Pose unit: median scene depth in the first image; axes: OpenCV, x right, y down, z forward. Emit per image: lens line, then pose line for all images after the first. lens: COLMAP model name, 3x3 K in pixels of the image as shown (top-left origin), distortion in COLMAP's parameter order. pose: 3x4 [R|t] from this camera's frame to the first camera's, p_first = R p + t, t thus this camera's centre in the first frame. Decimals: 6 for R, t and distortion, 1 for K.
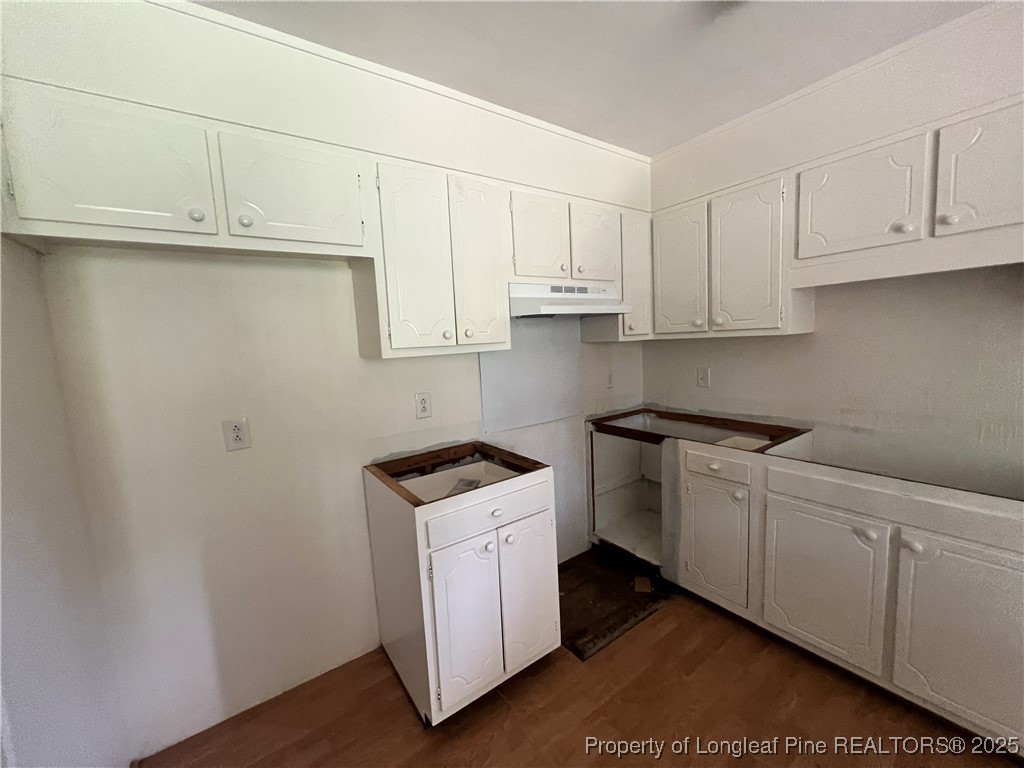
lens RADIAL K [[413.0, 0, 515.3], [0, 413.0, 385.9], [0, 0, 1]] dist [0.000238, 0.000013]
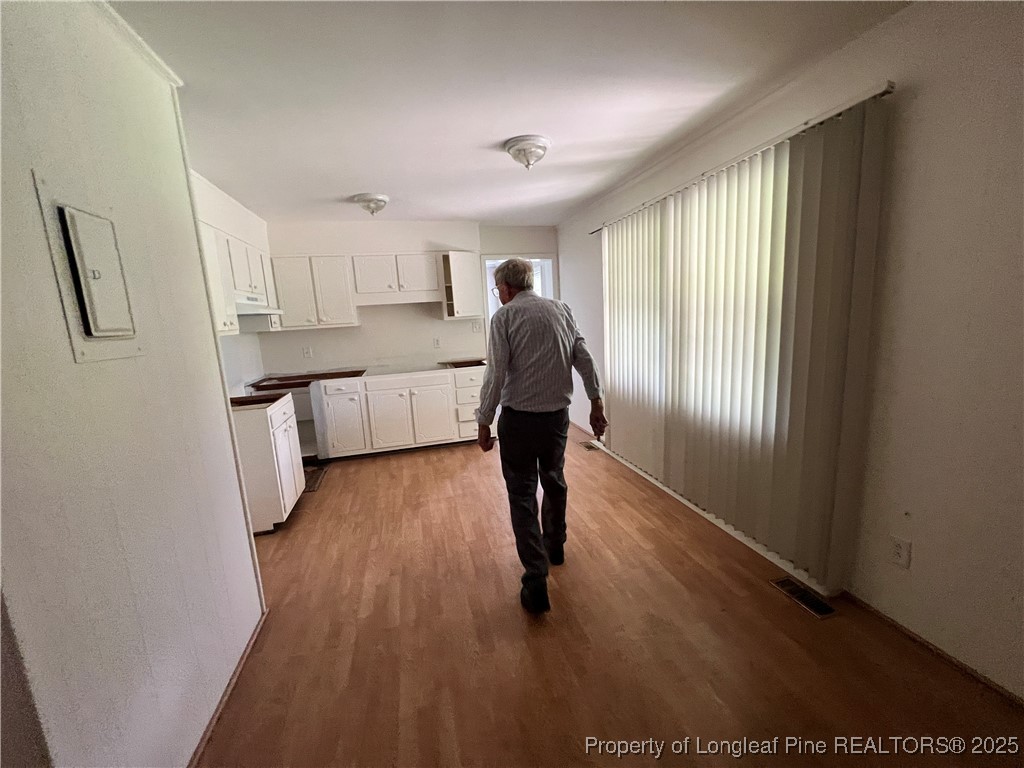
lens RADIAL K [[413.0, 0, 513.4], [0, 413.0, 383.8], [0, 0, 1]] dist [0.000238, 0.000013]
pose [[0.372137, -0.126505, 0.919517, -1.126553], [0.142736, 0.986684, 0.077979, 0.132955], [-0.917137, 0.102229, 0.385238, -0.613777]]
